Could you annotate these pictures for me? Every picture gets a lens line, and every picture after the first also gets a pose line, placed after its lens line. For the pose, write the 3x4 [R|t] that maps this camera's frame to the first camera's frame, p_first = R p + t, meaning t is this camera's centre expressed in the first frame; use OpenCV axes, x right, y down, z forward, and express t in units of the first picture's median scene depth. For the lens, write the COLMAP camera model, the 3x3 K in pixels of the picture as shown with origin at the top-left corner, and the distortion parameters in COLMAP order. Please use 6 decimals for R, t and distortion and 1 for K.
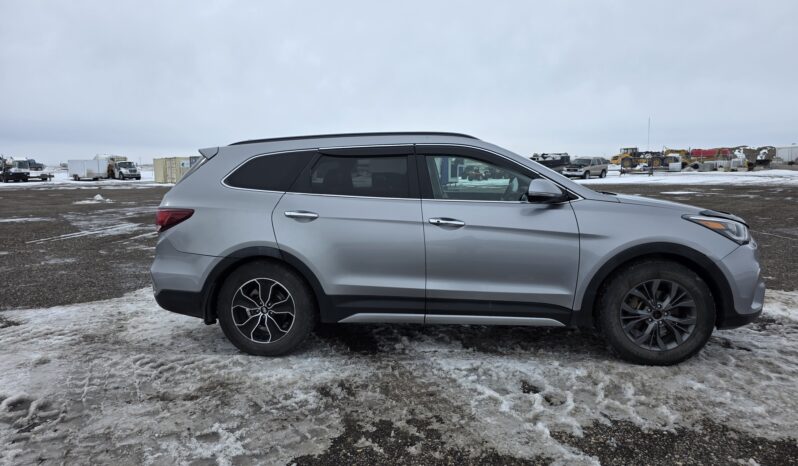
lens RADIAL K [[535.4, 0, 397.4], [0, 535.4, 233.5], [0, 0, 1]] dist [0.055871, -0.046675]
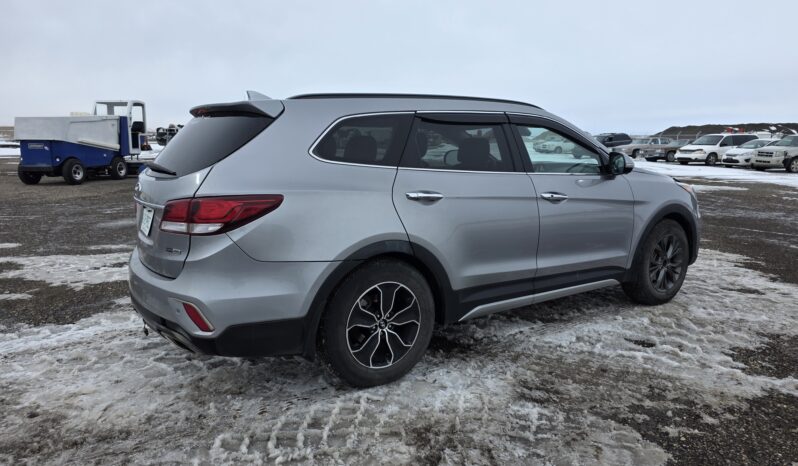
lens RADIAL K [[535.4, 0, 404.1], [0, 535.4, 235.2], [0, 0, 1]] dist [0.055871, -0.046675]
pose [[0.759293, -0.091094, 0.644341, -0.714803], [0.058667, 0.995704, 0.071635, -0.035059], [-0.648099, -0.016591, 0.761375, 0.418386]]
